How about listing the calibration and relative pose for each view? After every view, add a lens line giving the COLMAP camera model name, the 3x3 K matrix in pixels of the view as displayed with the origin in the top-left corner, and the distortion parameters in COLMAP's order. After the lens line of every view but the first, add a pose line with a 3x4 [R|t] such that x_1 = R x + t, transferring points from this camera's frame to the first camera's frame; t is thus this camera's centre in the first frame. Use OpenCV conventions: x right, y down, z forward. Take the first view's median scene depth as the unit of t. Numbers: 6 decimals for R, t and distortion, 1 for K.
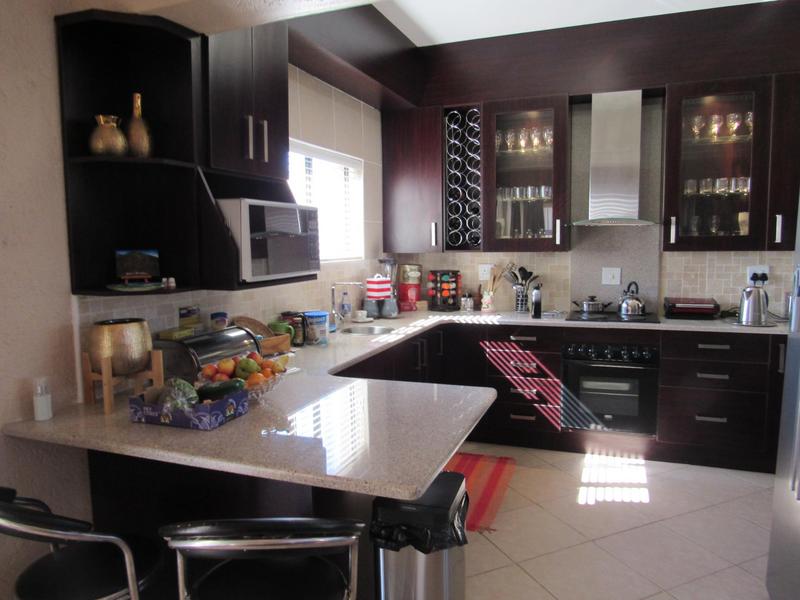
lens RADIAL K [[567.1, 0, 402.5], [0, 567.1, 298.3], [0, 0, 1]] dist [-0.039238, 0.013439]
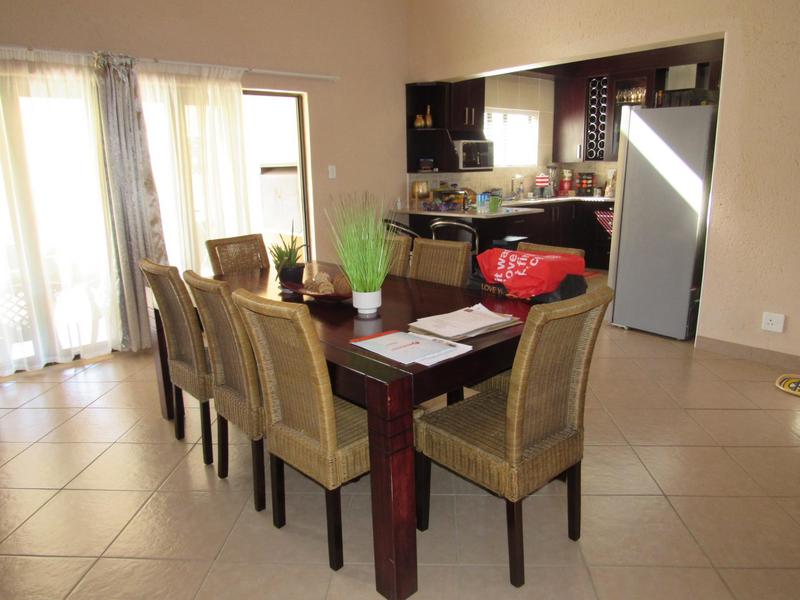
lens RADIAL K [[567.1, 0, 401.4], [0, 567.1, 295.1], [0, 0, 1]] dist [-0.039238, 0.013439]
pose [[0.887132, 0.097499, -0.451099, 0.472221], [-0.035789, 0.989020, 0.143382, 0.115412], [0.460126, -0.111054, 0.880881, -1.011691]]
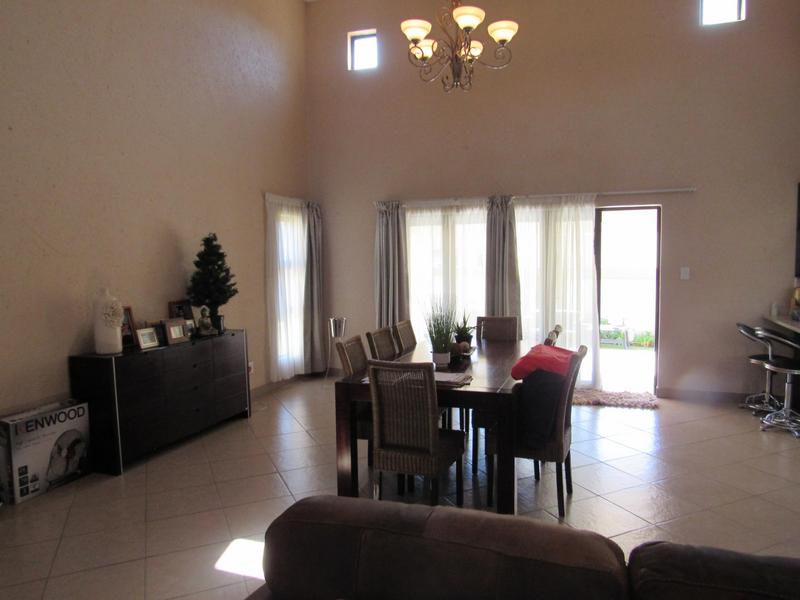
lens RADIAL K [[567.1, 0, 400.6], [0, 567.1, 299.2], [0, 0, 1]] dist [-0.039238, 0.013439]
pose [[-0.014912, 0.089086, -0.995912, 1.216823], [-0.089218, 0.991932, 0.090066, 0.013909], [0.995900, 0.090196, -0.006844, -0.524193]]
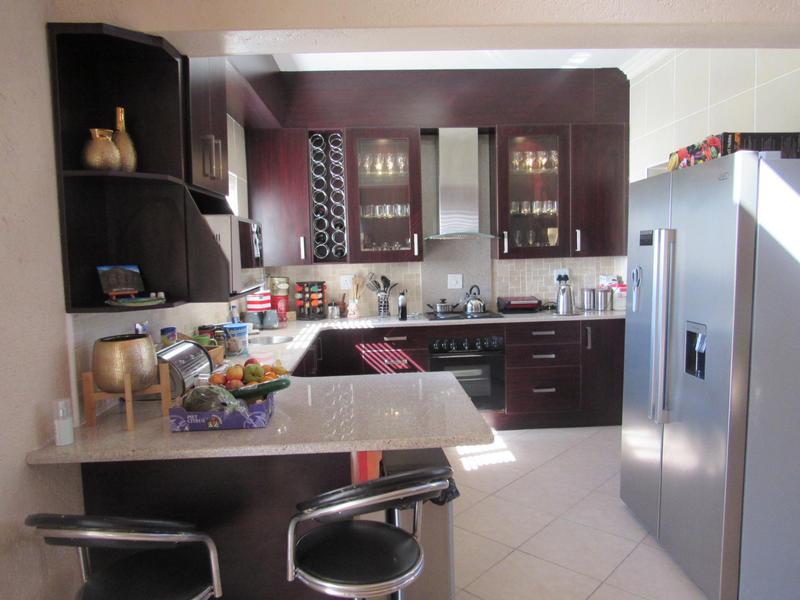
lens RADIAL K [[567.1, 0, 403.0], [0, 567.1, 298.1], [0, 0, 1]] dist [-0.039238, 0.013439]
pose [[0.916370, -0.044952, 0.397800, -0.232759], [0.054780, 0.998409, -0.013369, 0.006272], [-0.396566, 0.034042, 0.917375, -0.052808]]
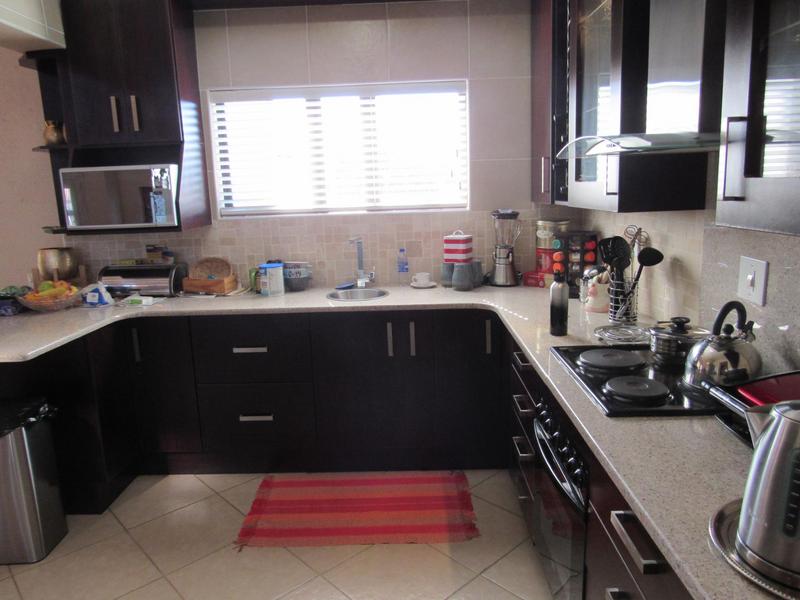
lens RADIAL K [[567.1, 0, 402.9], [0, 567.1, 300.6], [0, 0, 1]] dist [-0.039238, 0.013439]
pose [[0.345931, 0.186884, -0.919460, 0.729036], [-0.068102, 0.982379, 0.174050, -0.085880], [0.935785, 0.002408, 0.352563, 0.722206]]
